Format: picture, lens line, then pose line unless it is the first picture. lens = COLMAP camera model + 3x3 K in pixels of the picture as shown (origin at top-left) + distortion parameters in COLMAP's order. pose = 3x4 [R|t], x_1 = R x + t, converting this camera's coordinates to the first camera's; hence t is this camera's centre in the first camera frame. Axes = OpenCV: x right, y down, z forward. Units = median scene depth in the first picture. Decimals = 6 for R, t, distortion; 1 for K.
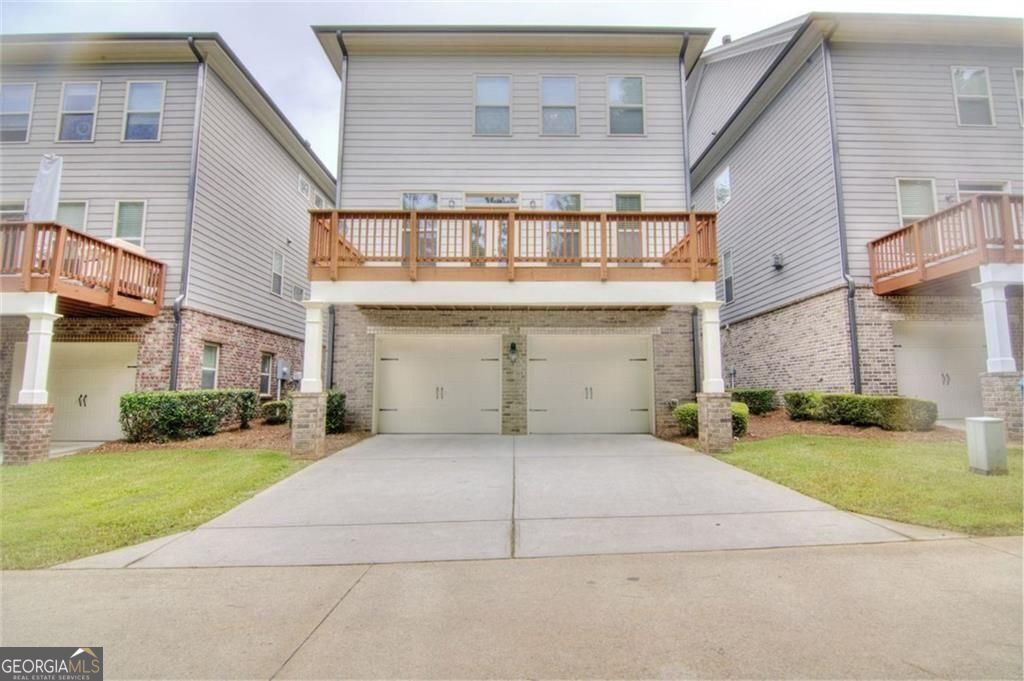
lens RADIAL K [[490.2, 0, 517.6], [0, 490.2, 337.6], [0, 0, 1]] dist [-0.018727, -0.001595]
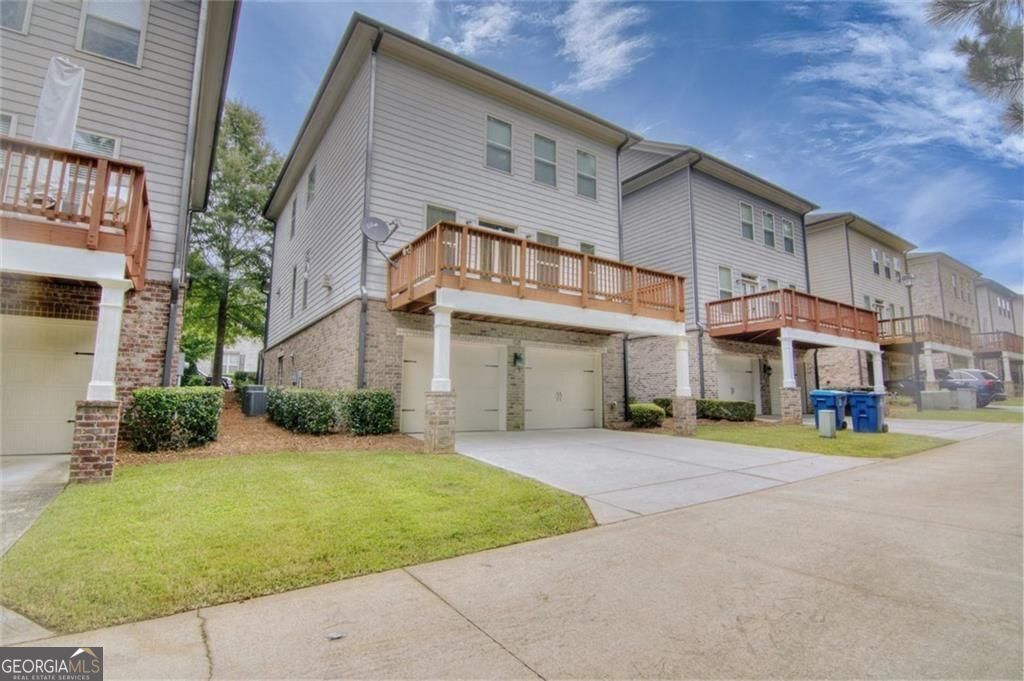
lens RADIAL K [[490.2, 0, 517.4], [0, 490.2, 337.7], [0, 0, 1]] dist [-0.018727, -0.001595]
pose [[0.835835, 0.077587, 0.543471, -0.655007], [-0.069064, 0.996958, -0.036110, 0.016847], [-0.544620, -0.007352, 0.838651, 0.010480]]
